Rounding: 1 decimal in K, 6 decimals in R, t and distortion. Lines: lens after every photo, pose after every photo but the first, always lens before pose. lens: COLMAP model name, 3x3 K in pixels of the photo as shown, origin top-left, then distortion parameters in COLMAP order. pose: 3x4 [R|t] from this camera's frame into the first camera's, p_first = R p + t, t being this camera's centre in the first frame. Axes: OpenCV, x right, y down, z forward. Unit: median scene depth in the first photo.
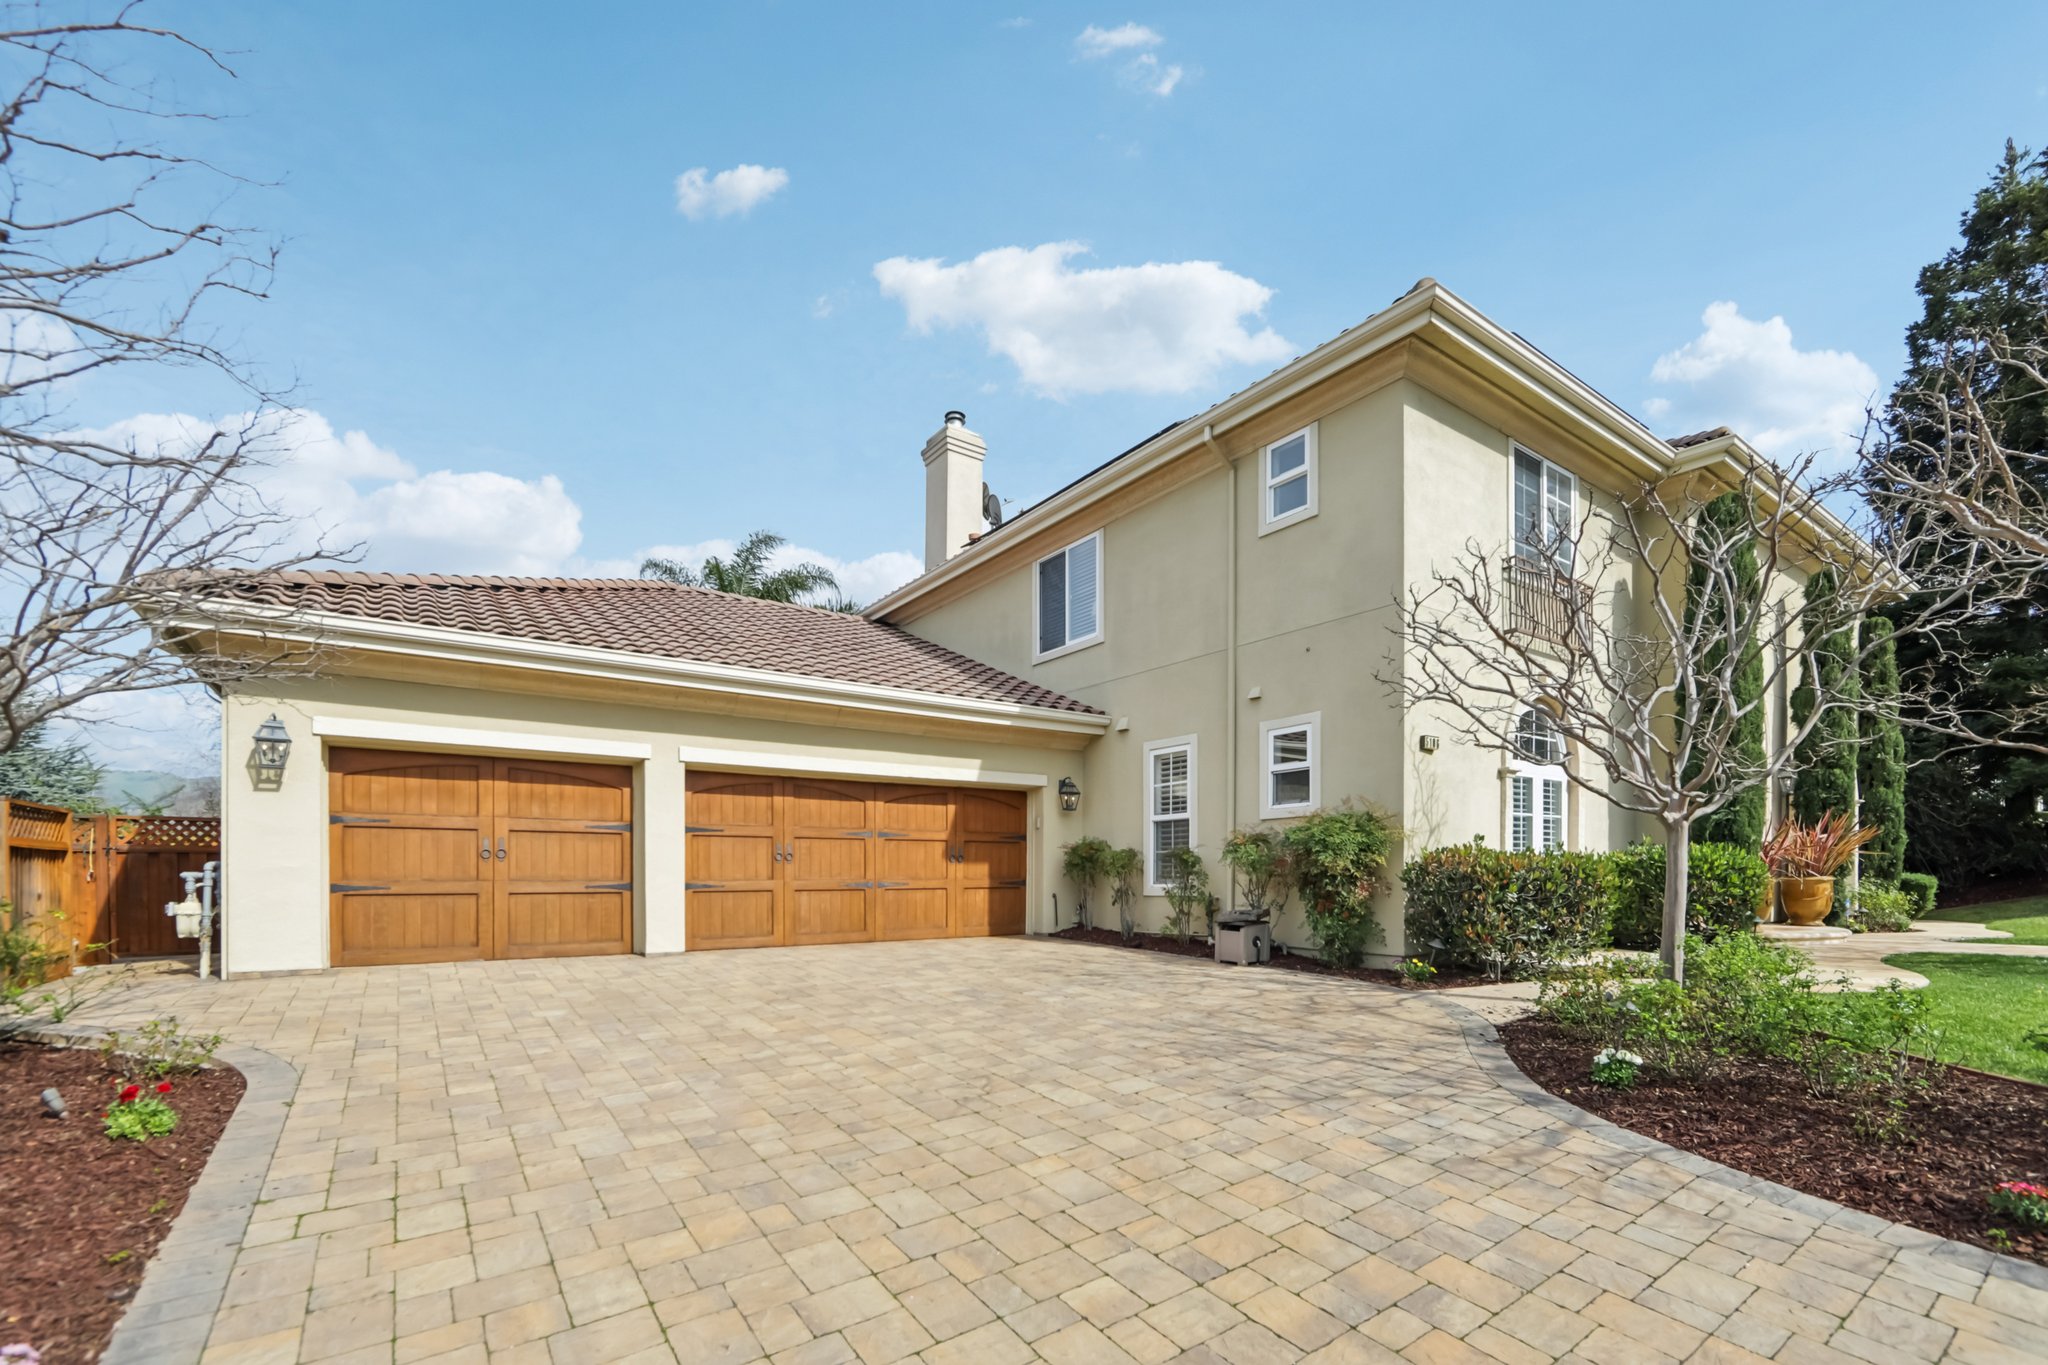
lens RADIAL K [[884.9, 0, 1030.8], [0, 884.9, 835.5], [0, 0, 1]] dist [-0.007287, 0.000179]
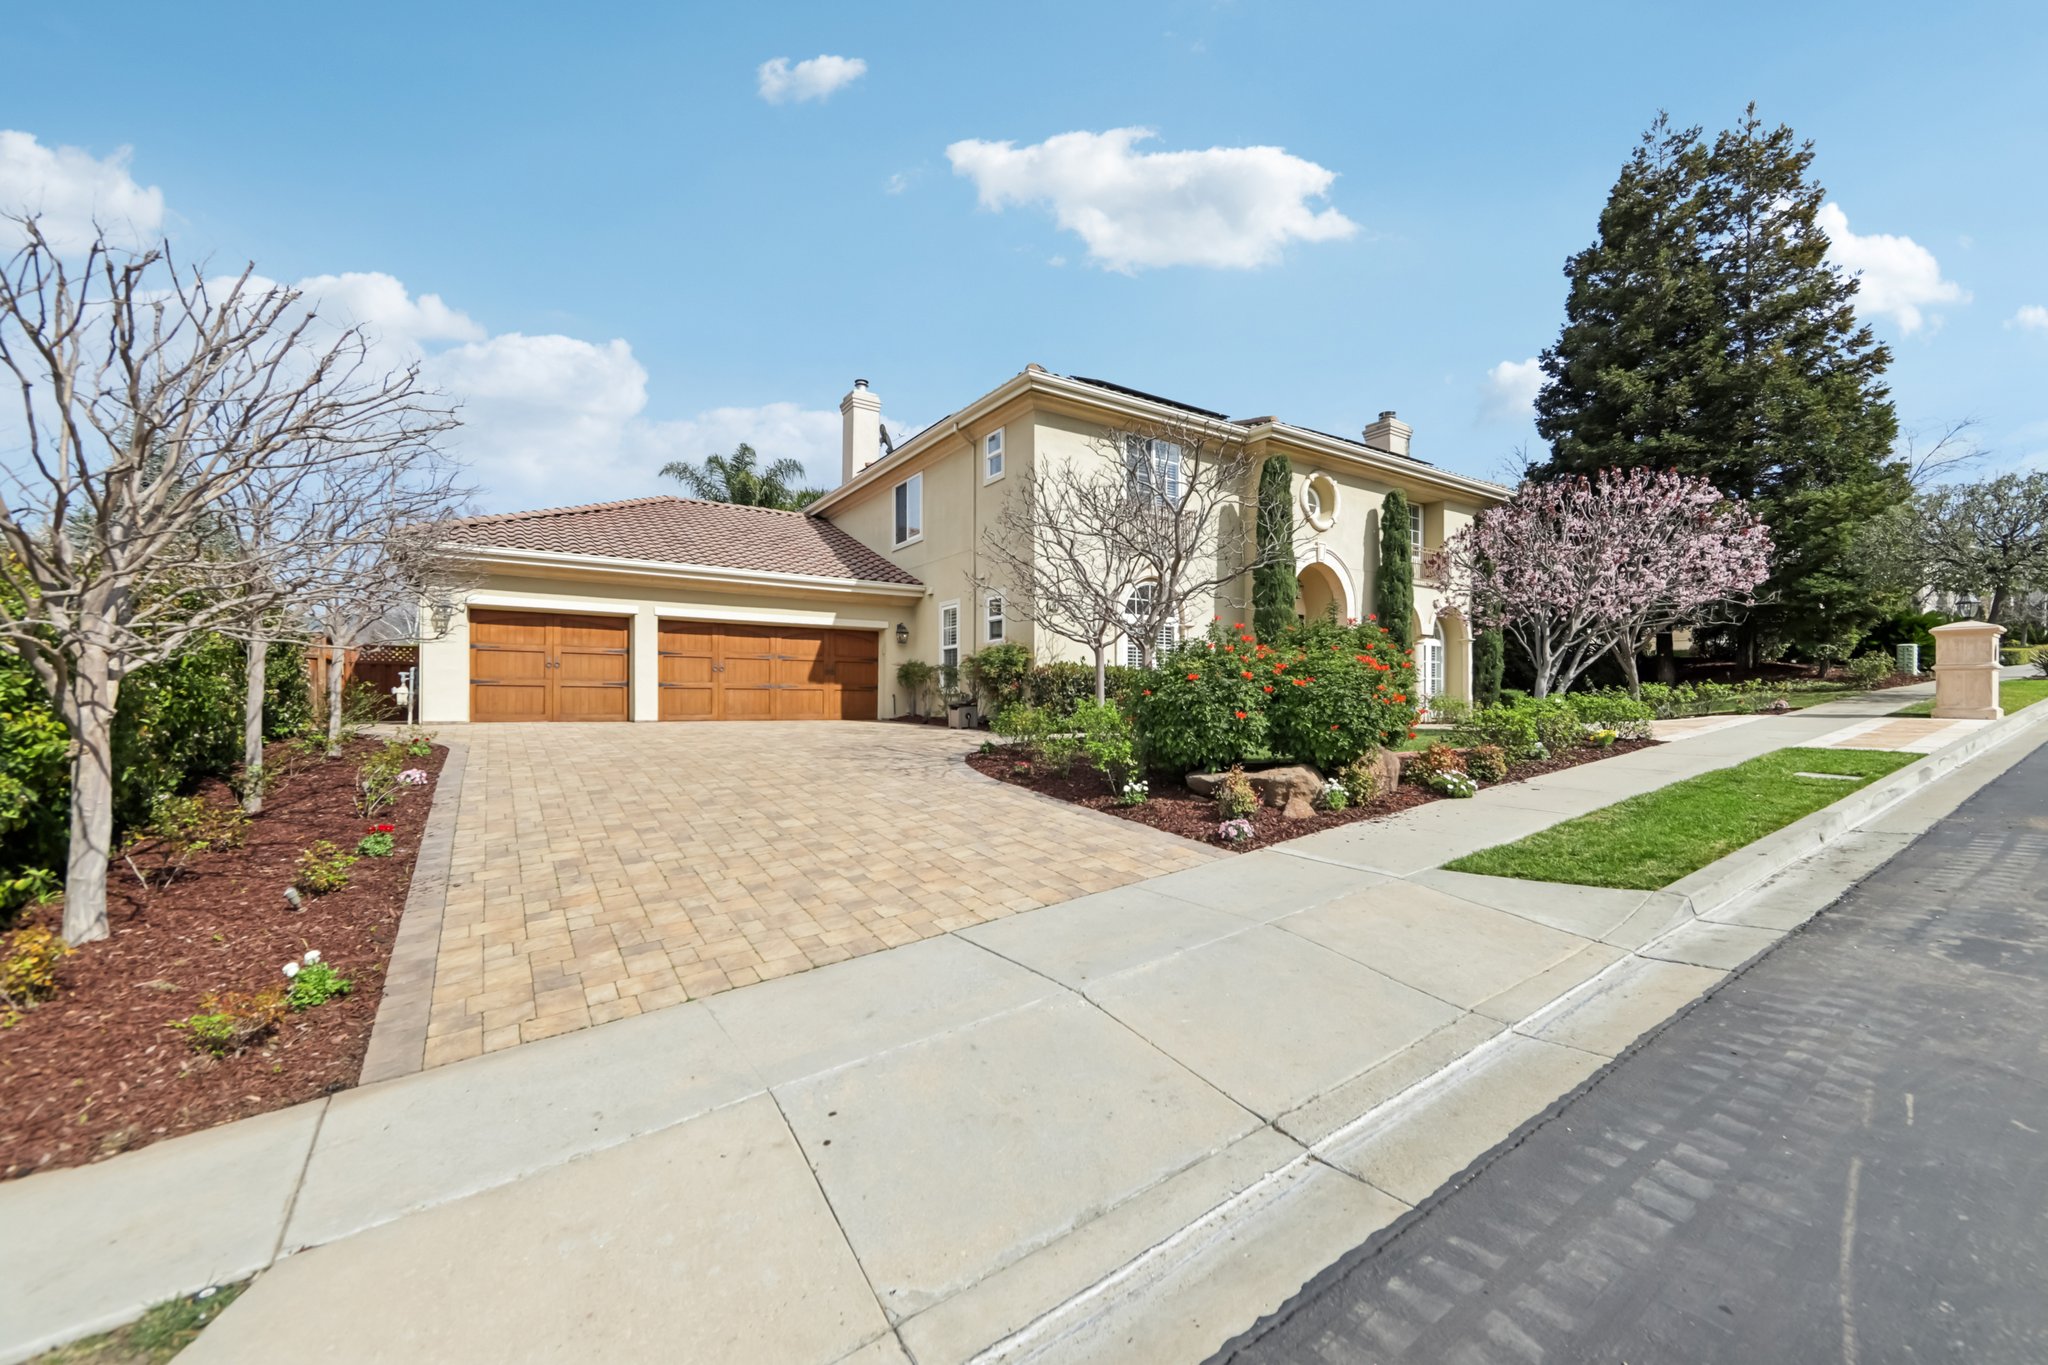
lens RADIAL K [[814.8, 0, 1034.3], [0, 814.8, 667.9], [0, 0, 1]] dist [-0.009186, 0.000350]
pose [[0.999454, 0.003353, -0.032880, 0.427702], [-0.003376, 0.999994, -0.000633, 0.021839], [0.032878, 0.000744, 0.999459, -0.628973]]
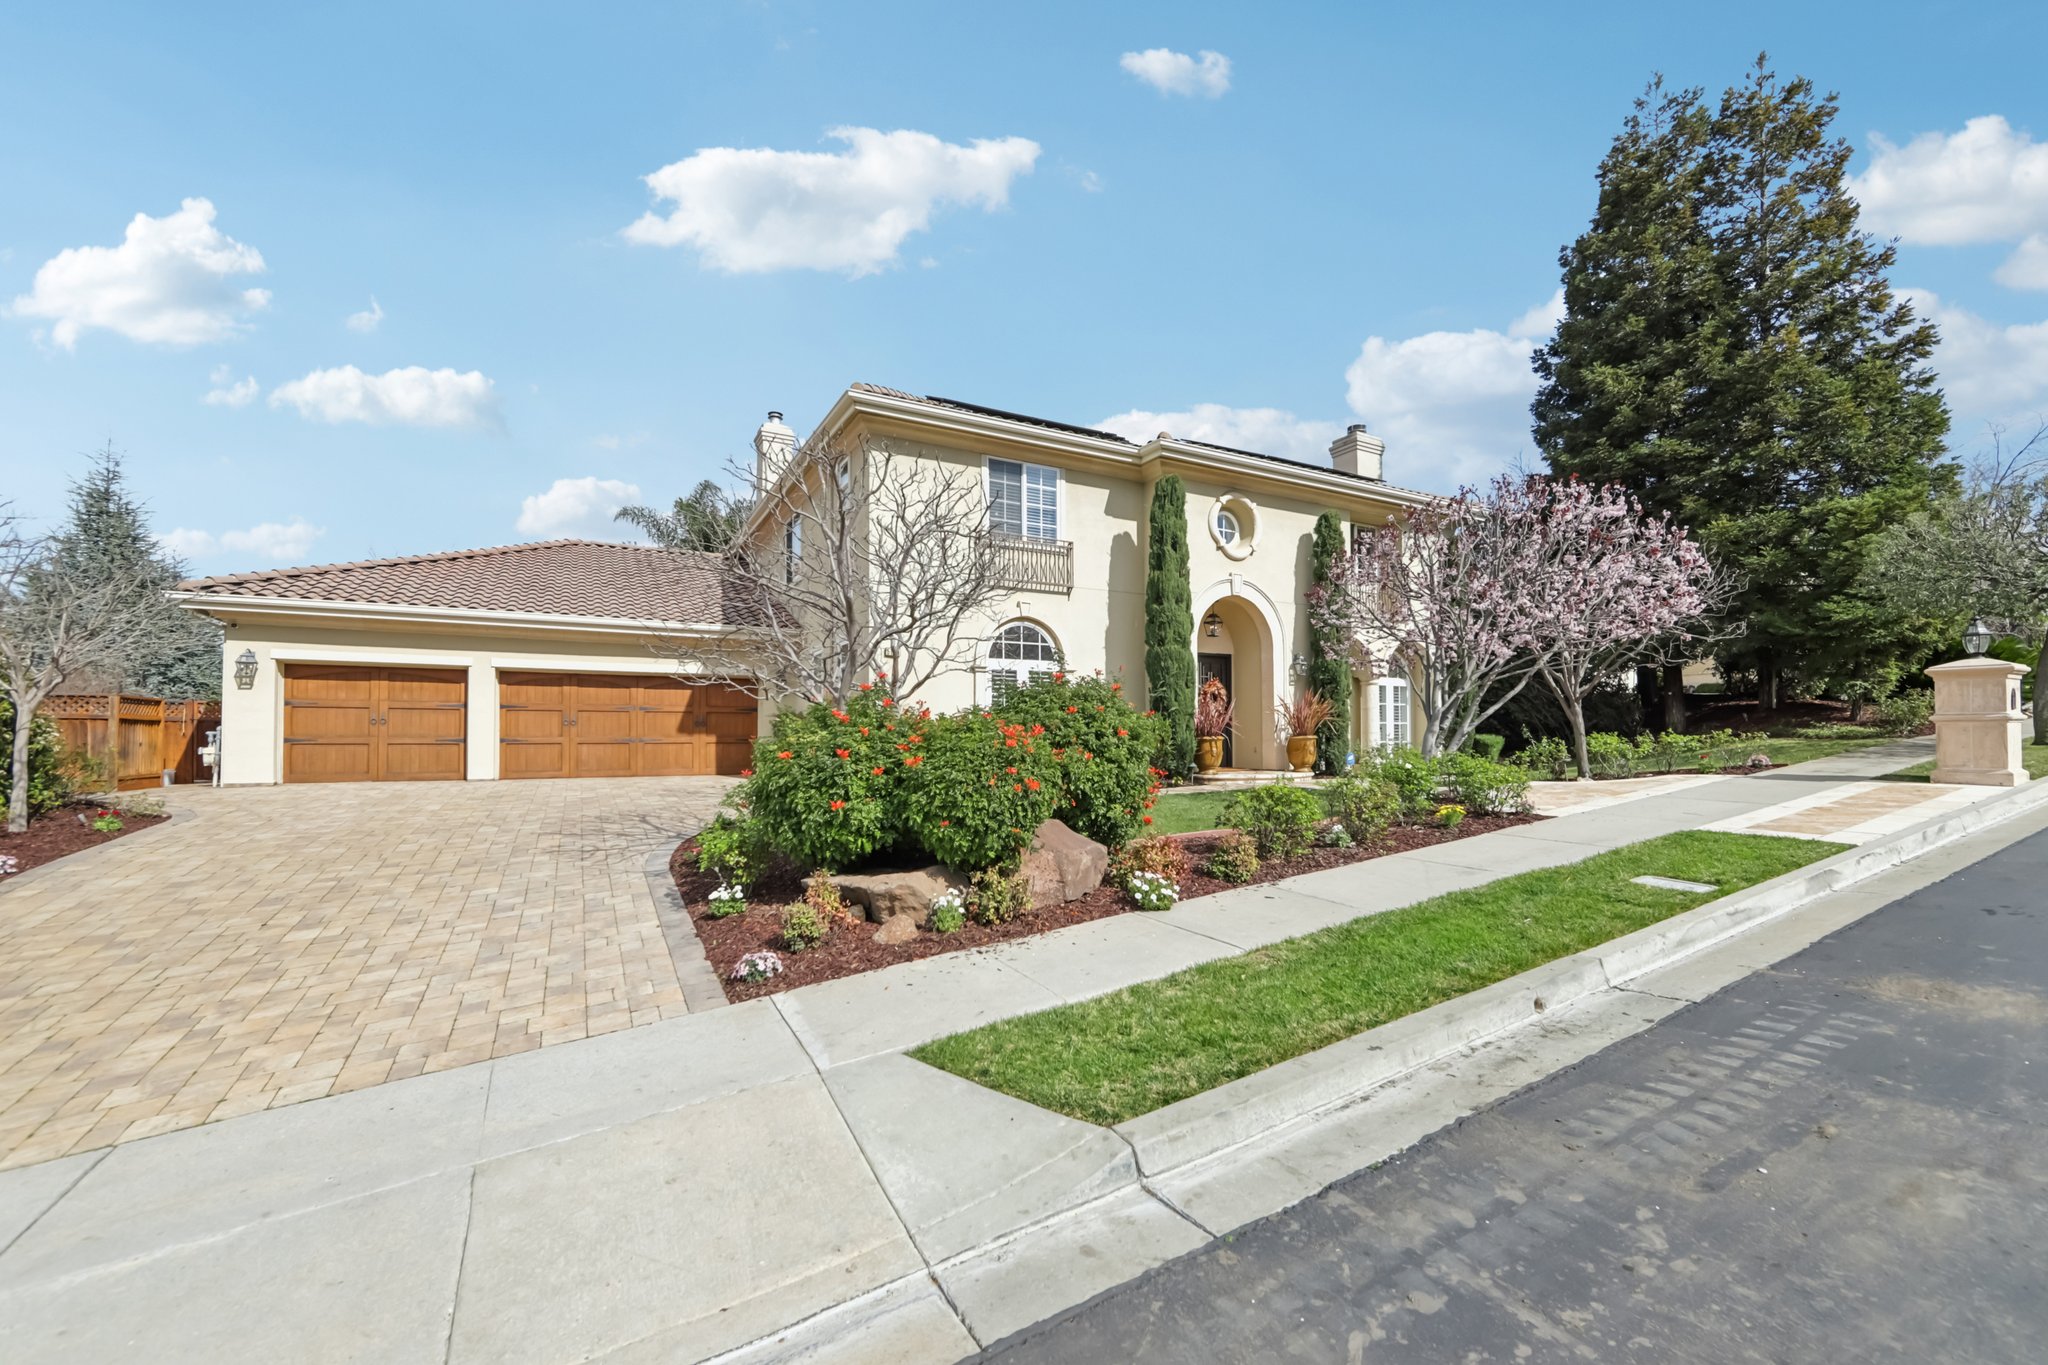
lens RADIAL K [[821.6, 0, 1039.0], [0, 821.6, 683.5], [0, 0, 1]] dist [-0.009516, -0.000196]
pose [[0.993251, -0.008530, -0.115670, 0.818648], [0.005993, 0.999734, -0.022264, -0.010177], [0.115829, 0.021421, 0.993038, -0.437249]]
